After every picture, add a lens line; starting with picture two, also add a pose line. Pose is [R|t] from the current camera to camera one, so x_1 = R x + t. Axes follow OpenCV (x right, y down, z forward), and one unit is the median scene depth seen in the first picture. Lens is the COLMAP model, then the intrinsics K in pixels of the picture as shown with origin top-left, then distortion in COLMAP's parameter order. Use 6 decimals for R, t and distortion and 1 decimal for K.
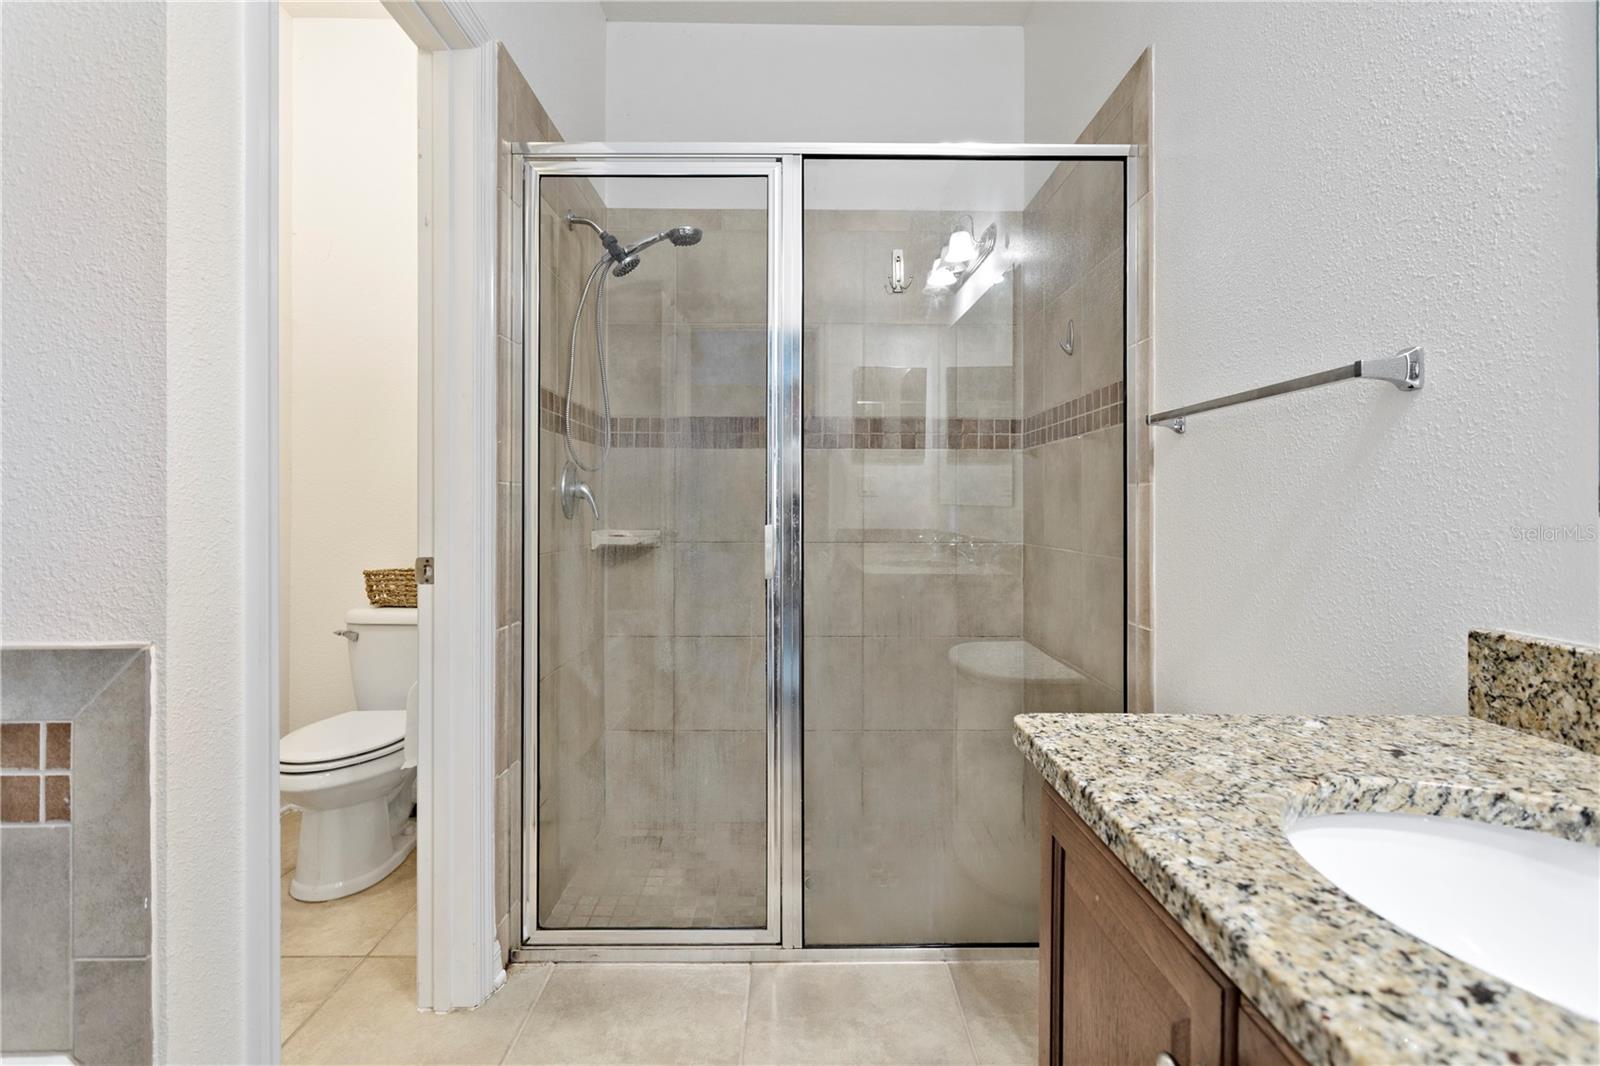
lens RADIAL K [[771.4, 0, 800.9], [0, 771.4, 527.8], [0, 0, 1]] dist [-0.052055, 0.032325]
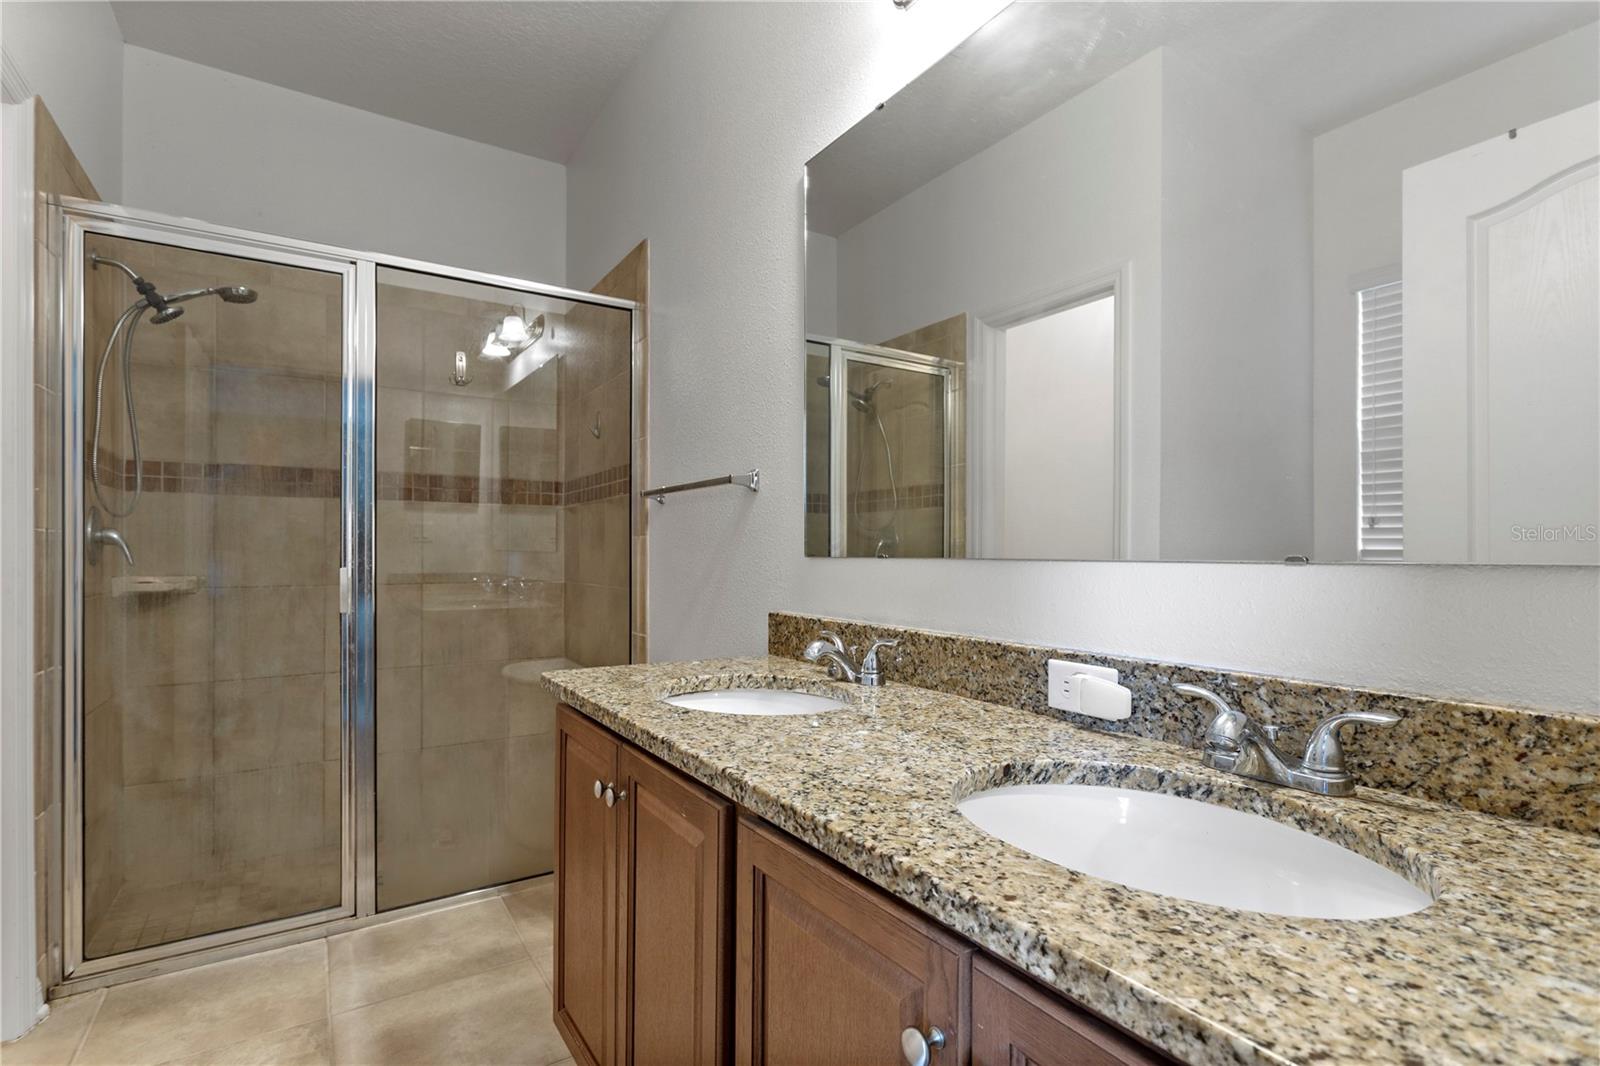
lens RADIAL K [[813.8, 0, 803.8], [0, 813.8, 534.4], [0, 0, 1]] dist [0.011355, 0.001503]
pose [[0.855127, 0.009862, 0.518325, -0.069988], [0.015079, 0.998923, -0.043884, 0.008648], [-0.518199, 0.045343, 0.854057, -0.363562]]
